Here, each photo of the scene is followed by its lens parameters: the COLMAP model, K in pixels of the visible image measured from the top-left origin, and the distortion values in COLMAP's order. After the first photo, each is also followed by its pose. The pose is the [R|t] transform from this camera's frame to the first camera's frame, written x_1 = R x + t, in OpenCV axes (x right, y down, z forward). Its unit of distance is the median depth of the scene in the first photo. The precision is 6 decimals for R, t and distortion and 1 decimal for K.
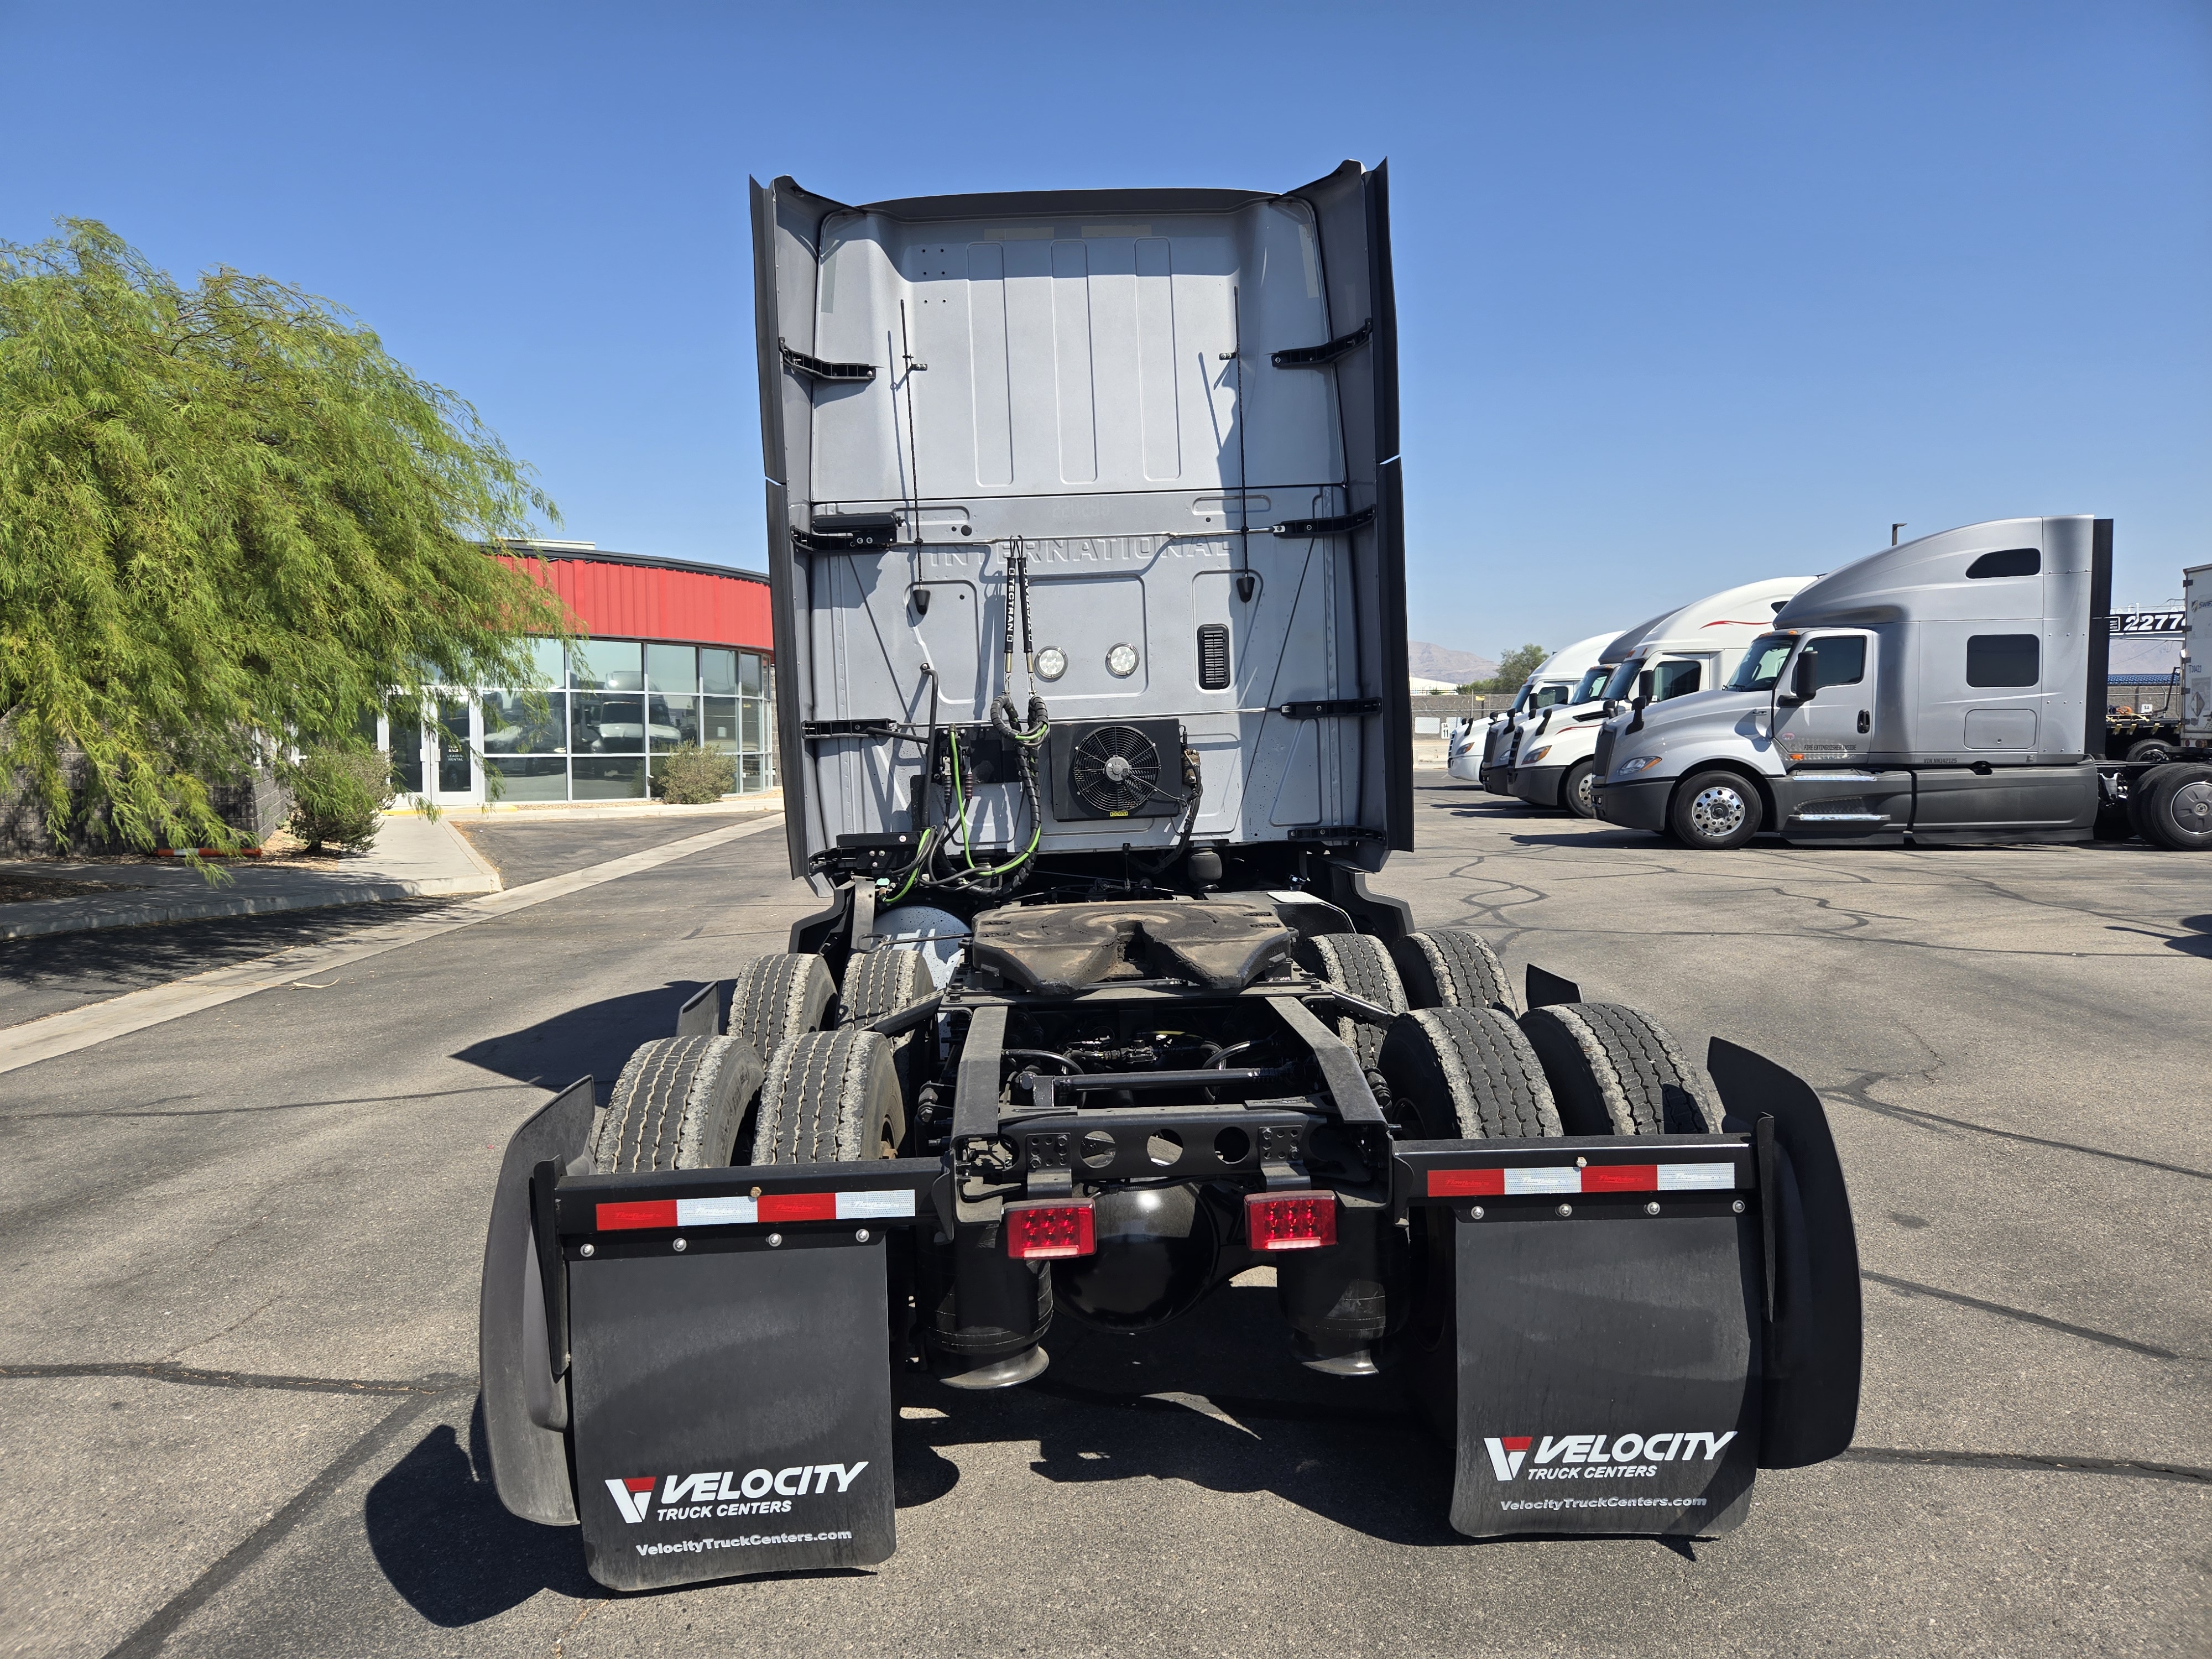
lens RADIAL K [[1448.4, 0, 1106.0], [0, 1448.4, 829.5], [0, 0, 1]] dist [0.070243, -0.057157]
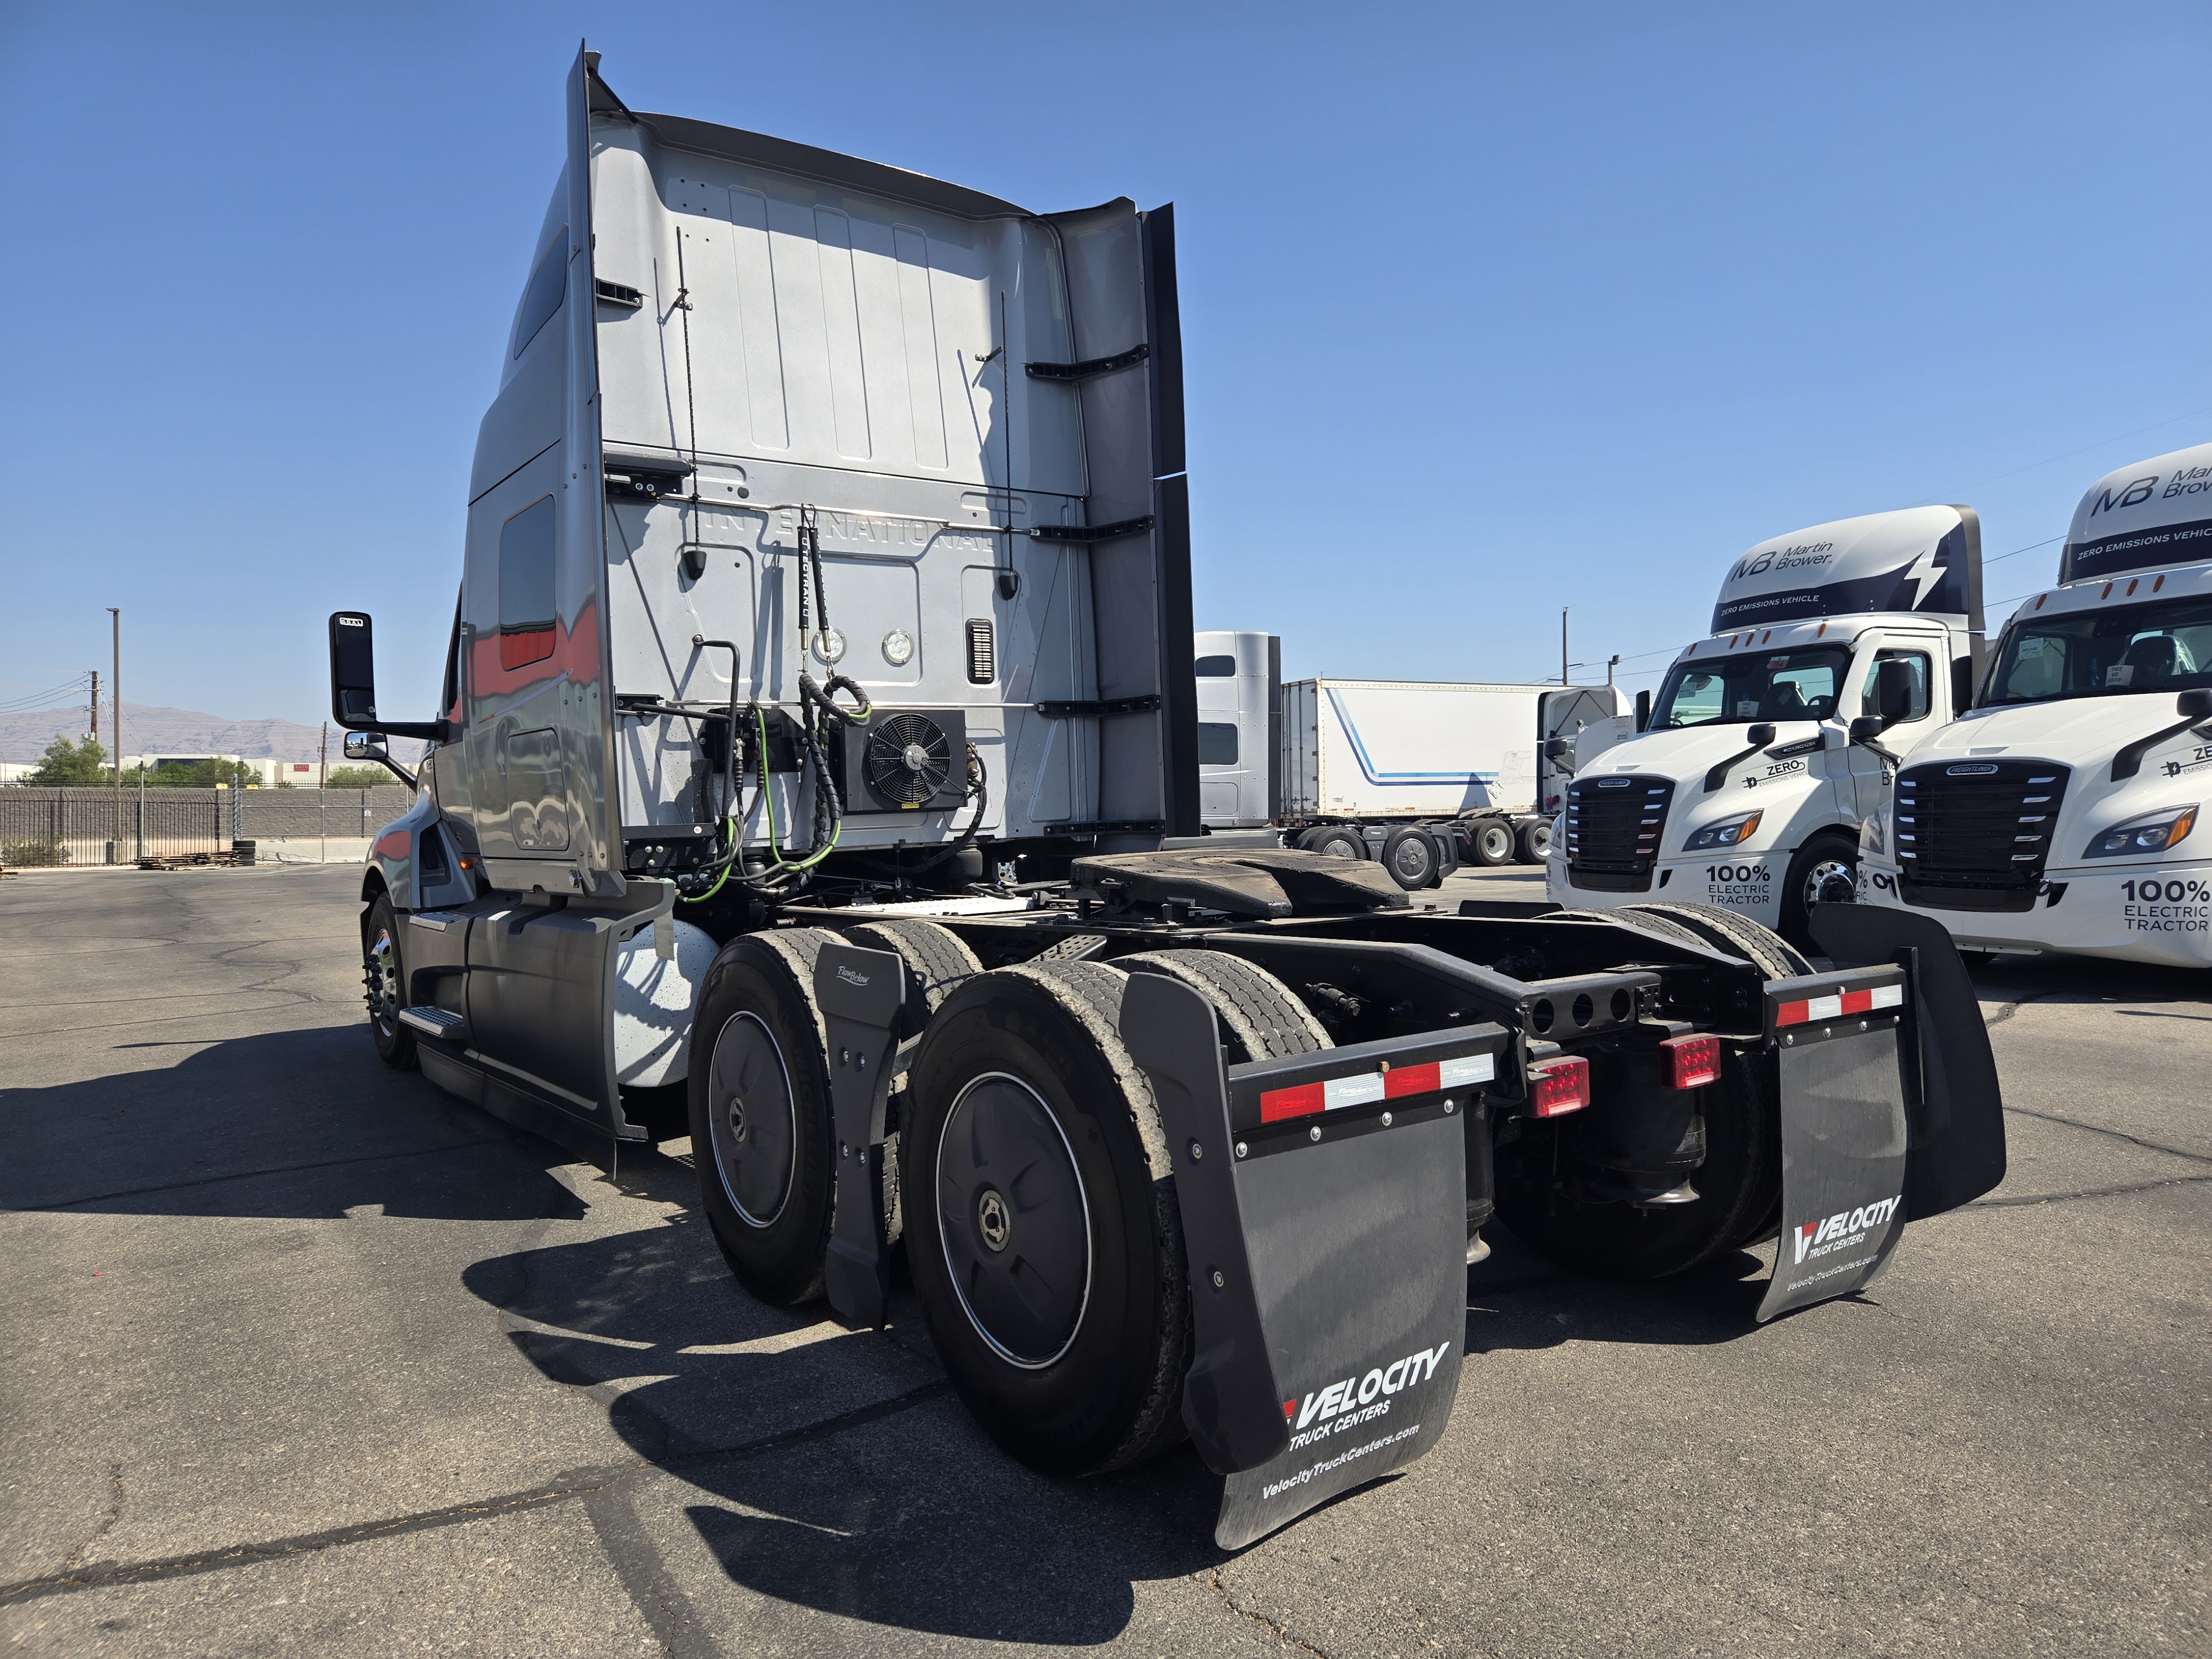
lens RADIAL K [[1448.4, 0, 1106.0], [0, 1448.4, 829.5], [0, 0, 1]] dist [0.070243, -0.057157]
pose [[0.832183, -0.000287, 0.554502, -0.413277], [0.037676, 0.997718, -0.056027, 0.063102], [-0.553220, 0.067516, 0.830294, 0.135523]]
